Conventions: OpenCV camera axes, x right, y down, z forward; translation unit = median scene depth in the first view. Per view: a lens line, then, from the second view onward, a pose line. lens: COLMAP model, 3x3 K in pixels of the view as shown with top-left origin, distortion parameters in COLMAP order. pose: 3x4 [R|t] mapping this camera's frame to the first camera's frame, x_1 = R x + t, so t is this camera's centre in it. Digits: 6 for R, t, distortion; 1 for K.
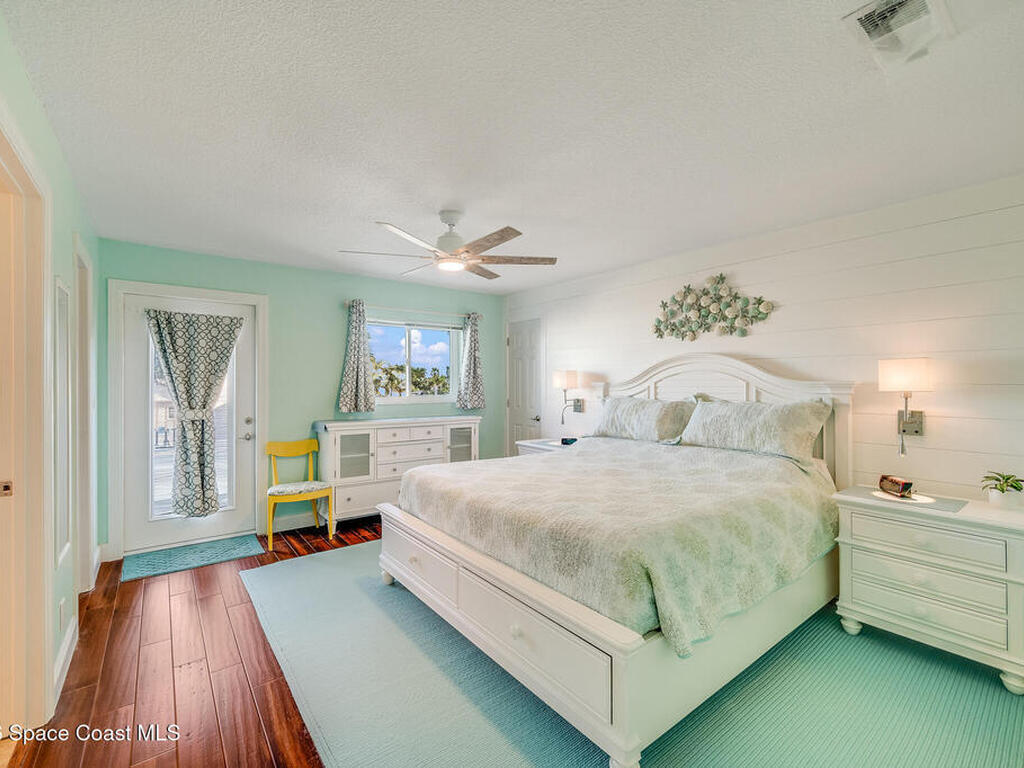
lens RADIAL K [[456.7, 0, 517.7], [0, 456.7, 386.7], [0, 0, 1]] dist [-0.000180, -0.000080]
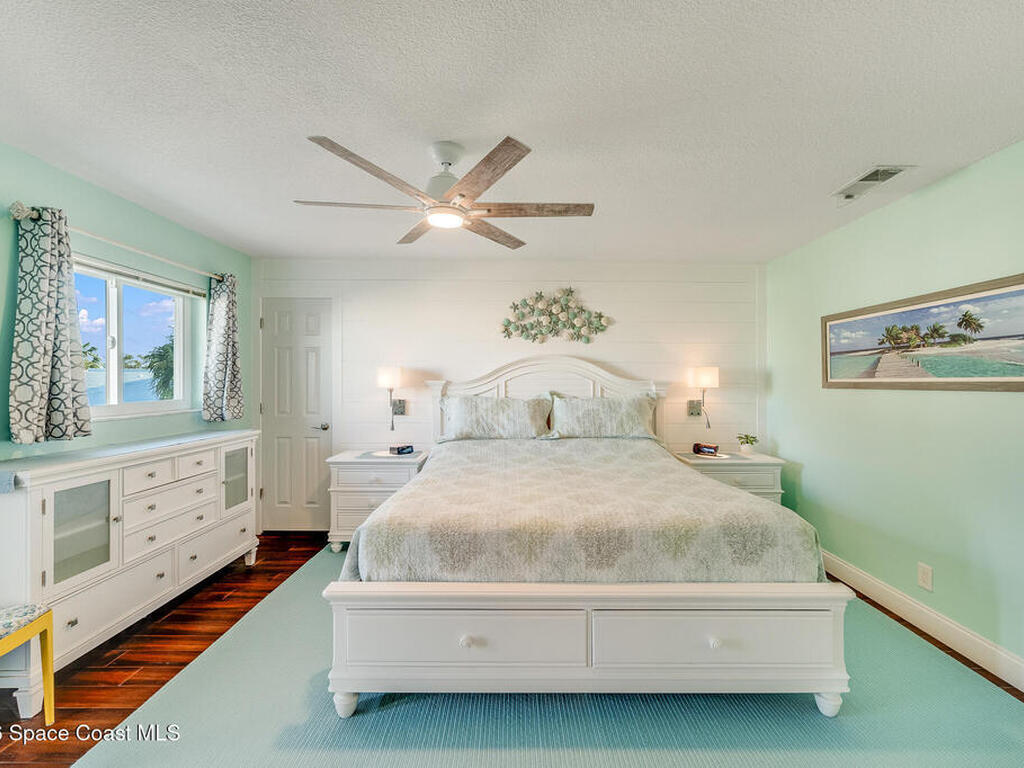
lens RADIAL K [[456.7, 0, 514.7], [0, 456.7, 380.9], [0, 0, 1]] dist [-0.000180, -0.000080]
pose [[0.611903, 0.002044, 0.790930, -0.517228], [0.002617, 0.999986, -0.004609, -0.005082], [-0.790928, 0.004890, 0.611889, 0.375882]]
